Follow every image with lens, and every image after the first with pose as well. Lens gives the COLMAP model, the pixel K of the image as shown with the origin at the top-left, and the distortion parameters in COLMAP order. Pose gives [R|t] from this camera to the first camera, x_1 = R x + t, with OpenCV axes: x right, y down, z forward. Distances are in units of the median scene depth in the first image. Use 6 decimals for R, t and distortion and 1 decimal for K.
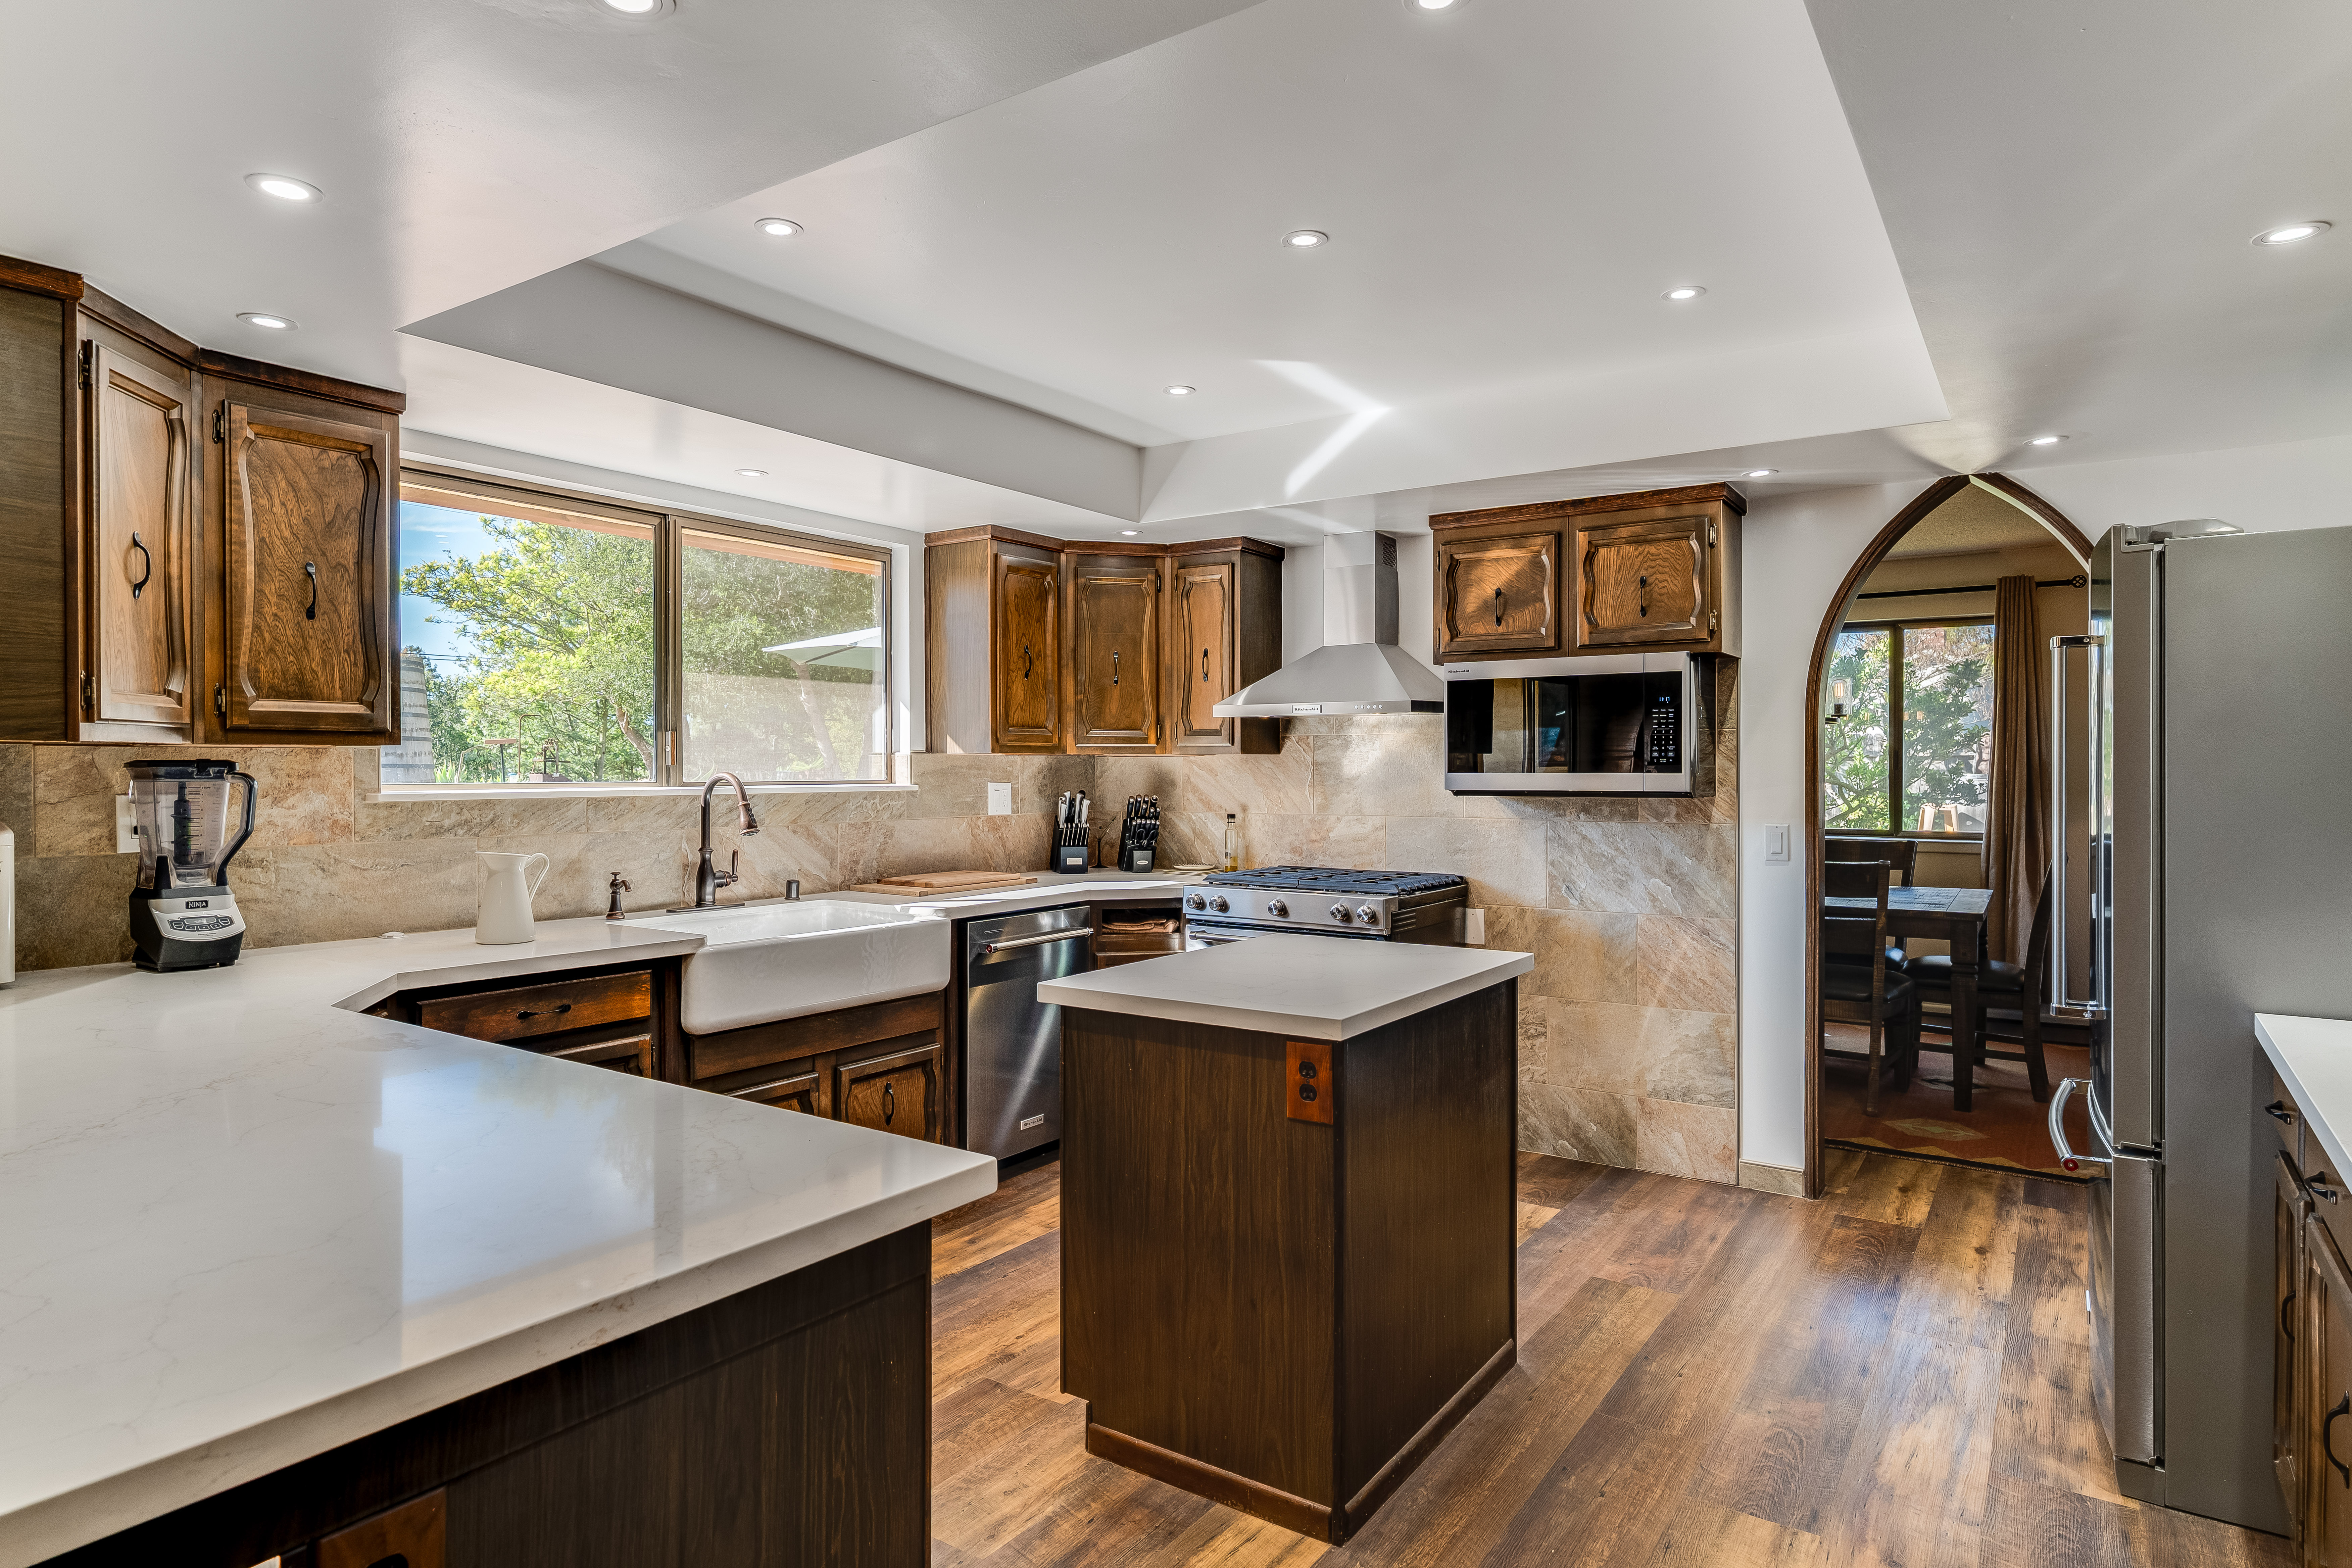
lens RADIAL K [[1308.6, 0, 1188.2], [0, 1308.6, 786.8], [0, 0, 1]] dist [-0.010326, 0.002299]
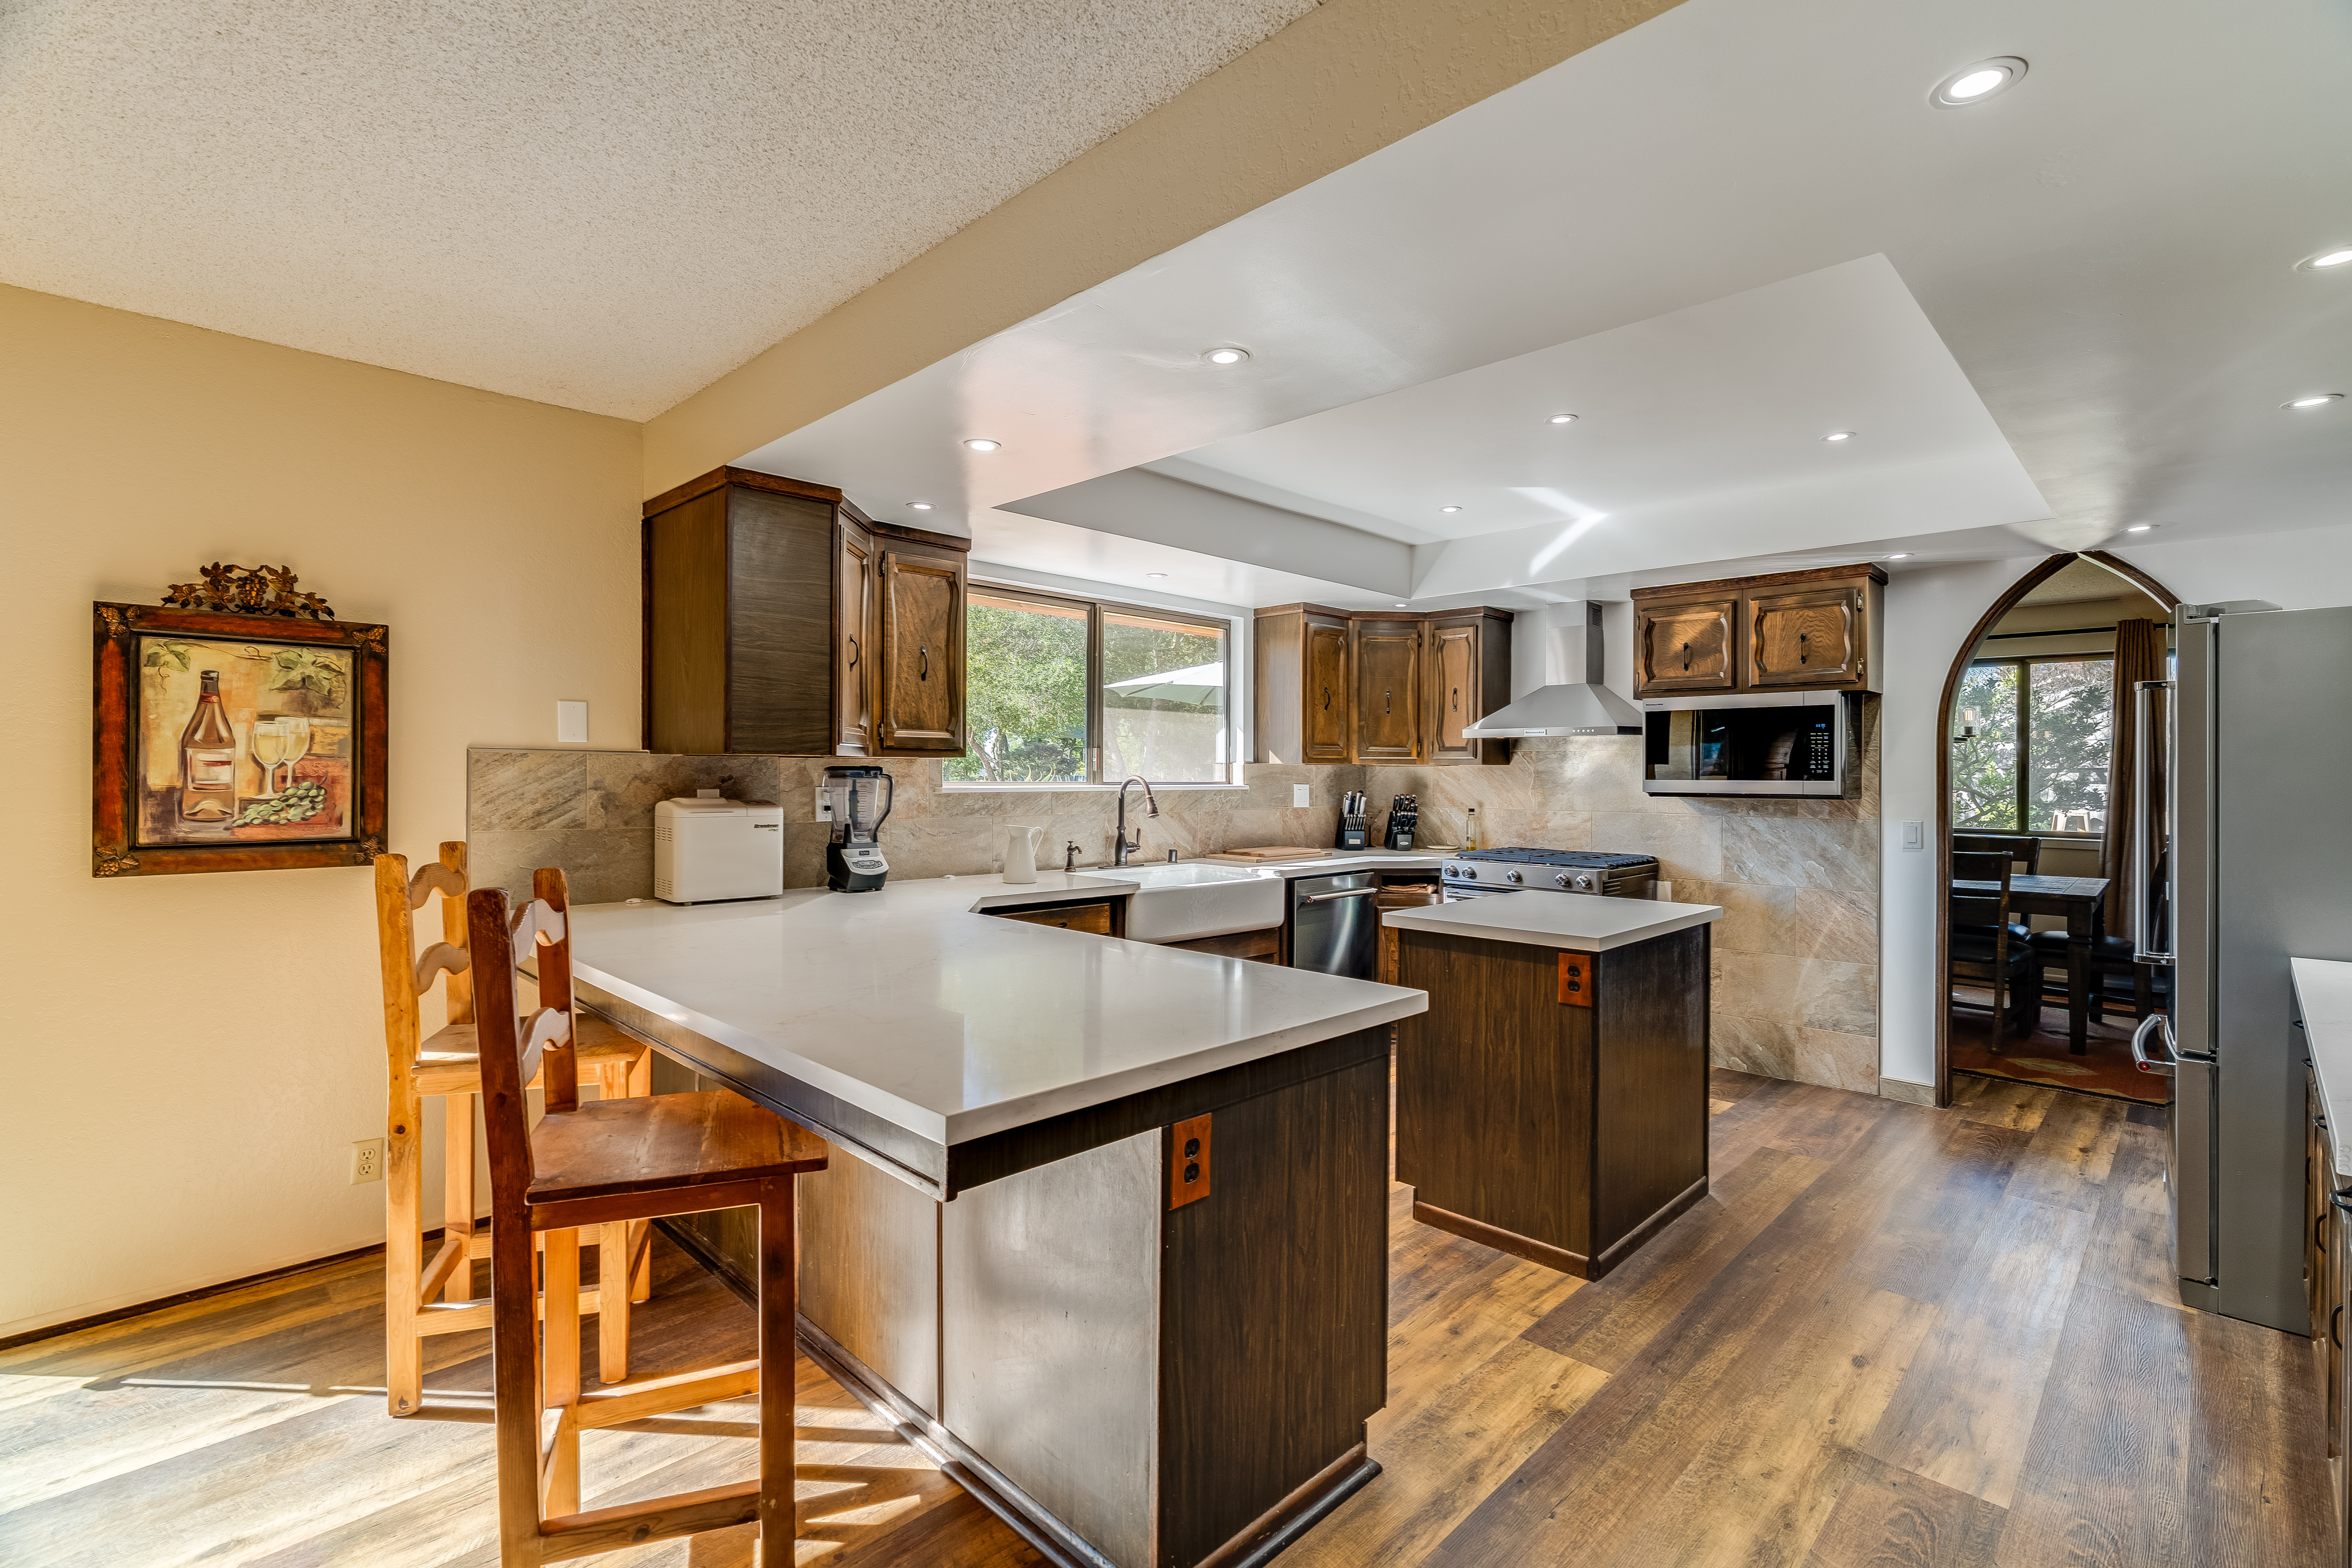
lens RADIAL K [[1059.9, 0, 1190.7], [0, 1059.9, 780.2], [0, 0, 1]] dist [-0.010329, 0.002830]
pose [[0.983893, 0.007094, -0.178619, -0.070121], [-0.008577, 0.999935, -0.007529, 0.002484], [0.178554, 0.008940, 0.983889, -0.164875]]
